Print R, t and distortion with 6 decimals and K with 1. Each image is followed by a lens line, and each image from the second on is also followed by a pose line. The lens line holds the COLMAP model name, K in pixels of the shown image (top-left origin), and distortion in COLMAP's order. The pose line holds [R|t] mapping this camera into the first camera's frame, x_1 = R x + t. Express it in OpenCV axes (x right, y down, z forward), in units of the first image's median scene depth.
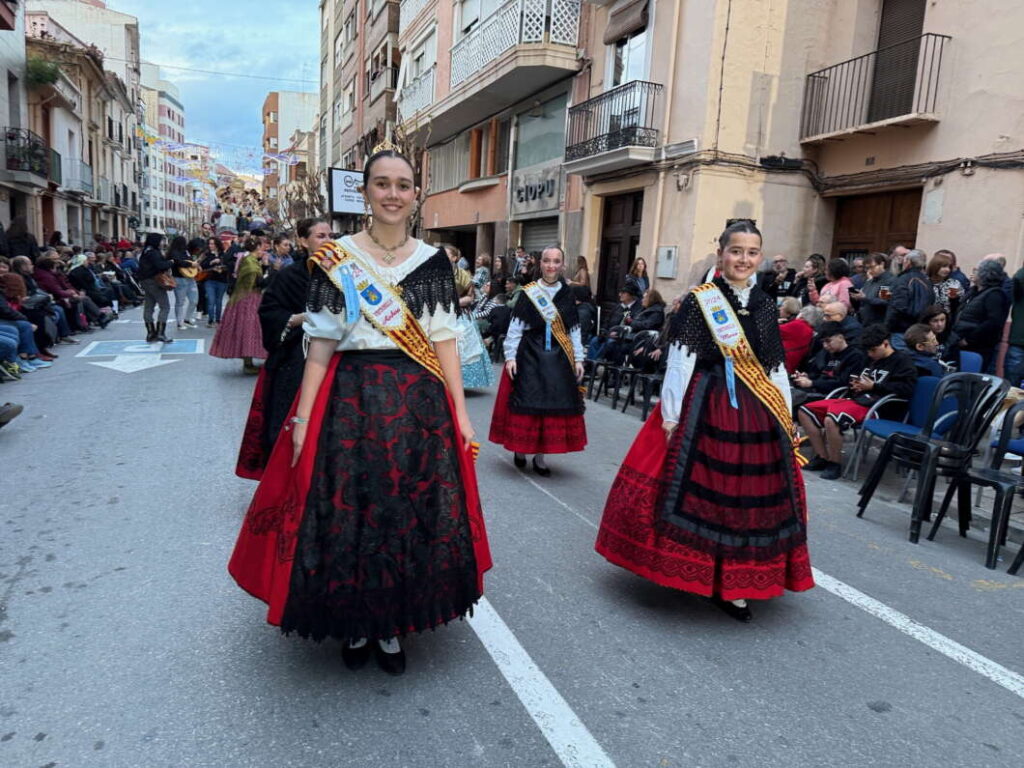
lens RADIAL K [[706.5, 0, 508.2], [0, 706.5, 379.3], [0, 0, 1]] dist [0.025715, -0.033750]
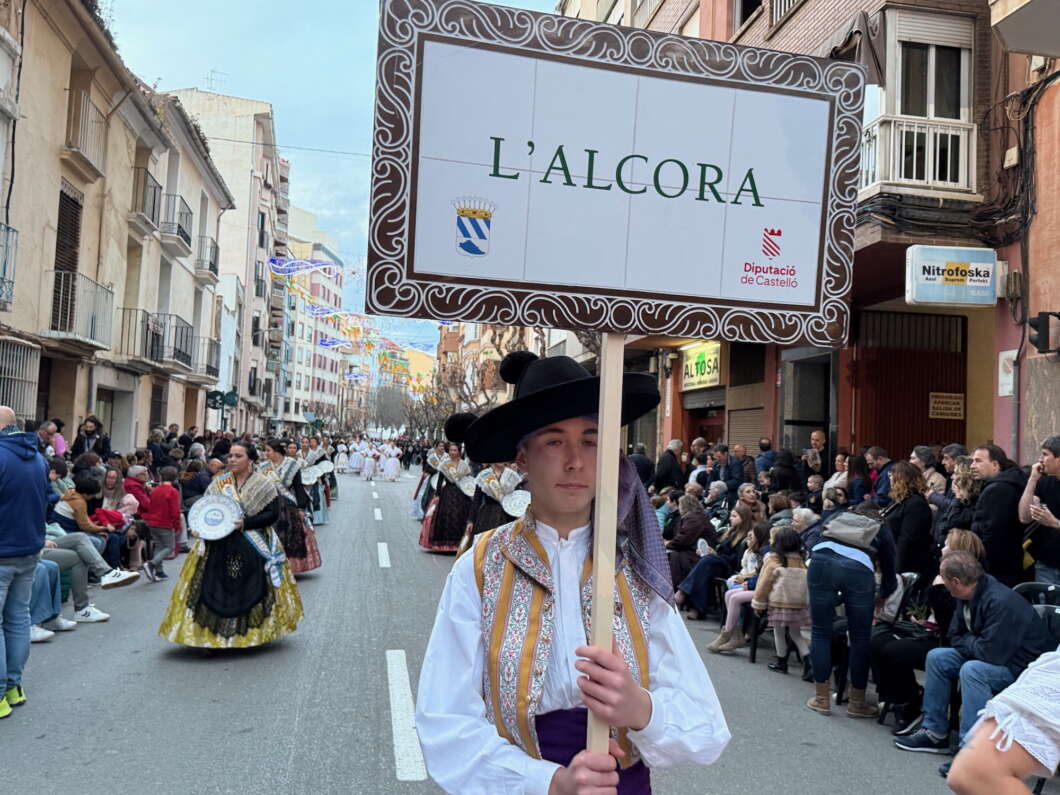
lens RADIAL K [[911.0, 0, 539.2], [0, 911.0, 388.4], [0, 0, 1]] dist [0.098013, -0.157032]
pose [[0.978047, -0.033153, -0.205731, -0.239698], [-0.014919, 0.973590, -0.227816, -0.121553], [0.207851, 0.225884, 0.951722, 0.641626]]
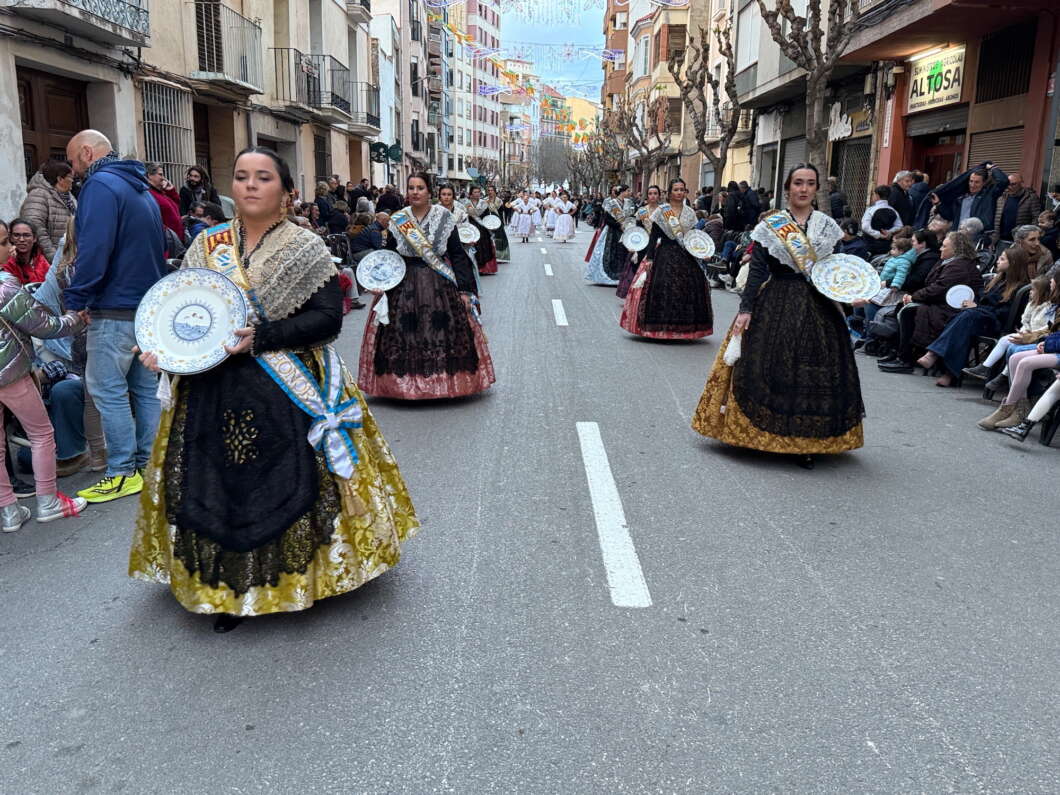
lens RADIAL K [[911.0, 0, 518.7], [0, 911.0, 404.3], [0, 0, 1]] dist [0.098013, -0.157032]
pose [[0.917084, 0.041207, -0.396560, -0.264898], [-0.021143, 0.998271, 0.054836, -0.123968], [0.398134, -0.041905, 0.916370, 0.692906]]
